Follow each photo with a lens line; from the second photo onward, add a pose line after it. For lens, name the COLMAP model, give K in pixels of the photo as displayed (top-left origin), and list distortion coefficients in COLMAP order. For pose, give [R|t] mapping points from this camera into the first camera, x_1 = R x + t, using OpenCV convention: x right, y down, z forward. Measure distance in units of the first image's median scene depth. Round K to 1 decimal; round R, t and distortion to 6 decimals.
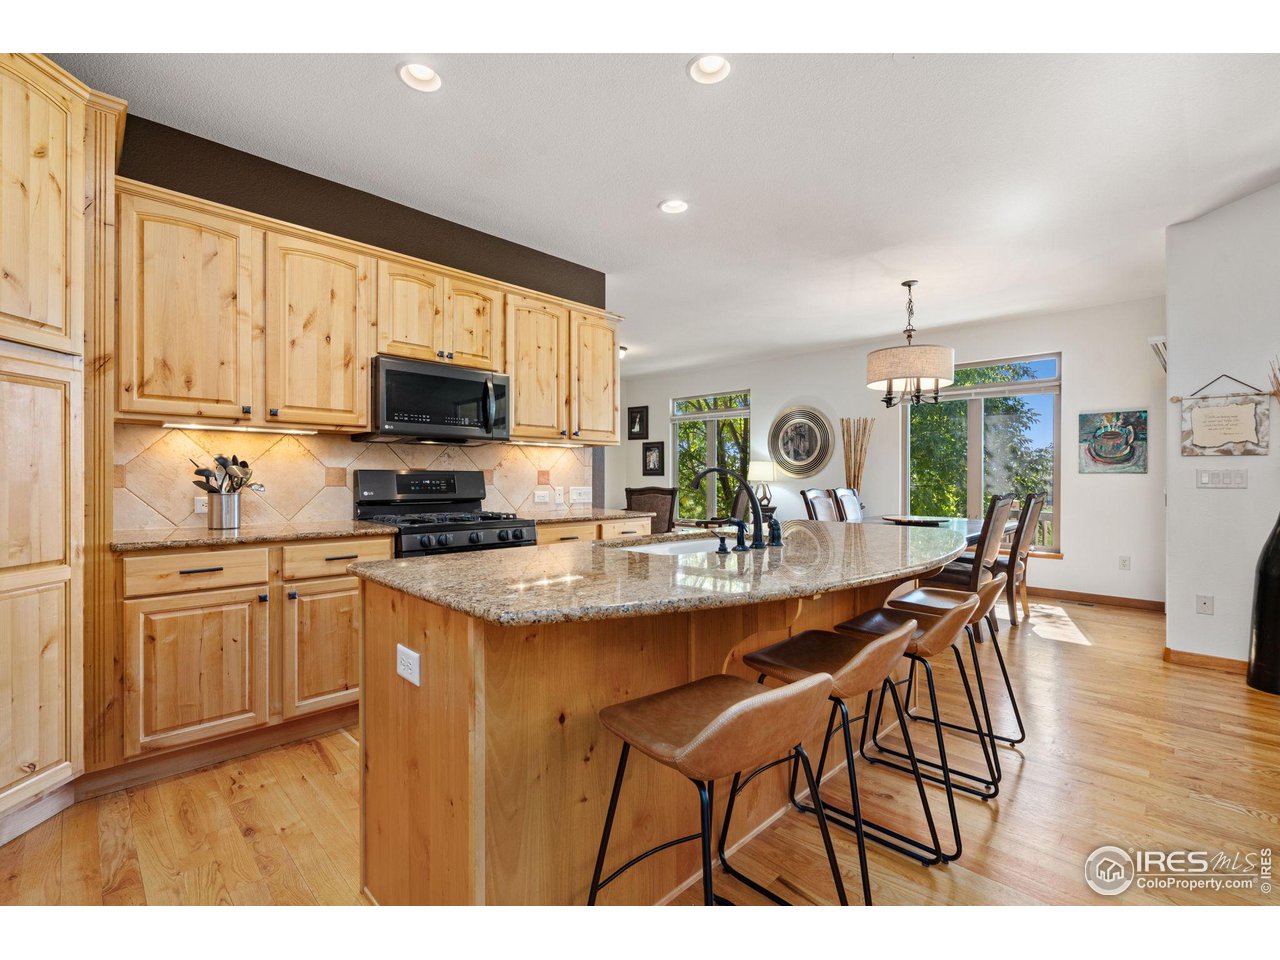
lens RADIAL K [[575.7, 0, 640.0], [0, 575.7, 480.0], [0, 0, 1]] dist [0.000555, 0.000154]
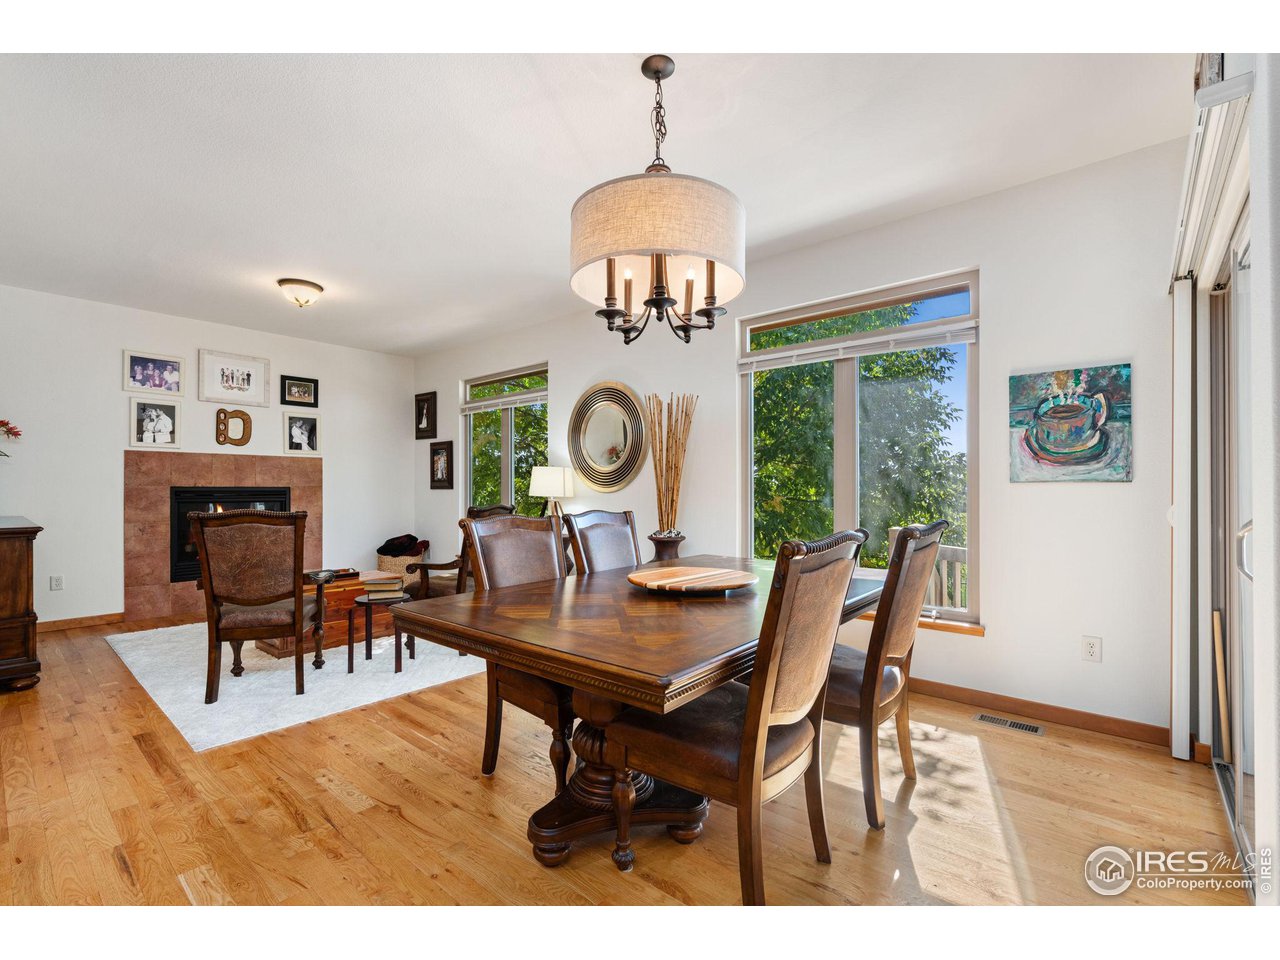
lens RADIAL K [[581.0, 0, 628.5], [0, 581.0, 486.7], [0, 0, 1]] dist [0.002062, -0.000213]
pose [[0.997356, -0.003889, 0.072569, 0.582849], [0.004651, 0.999936, -0.010323, -0.005453], [-0.072524, 0.010633, 0.997310, 0.768976]]
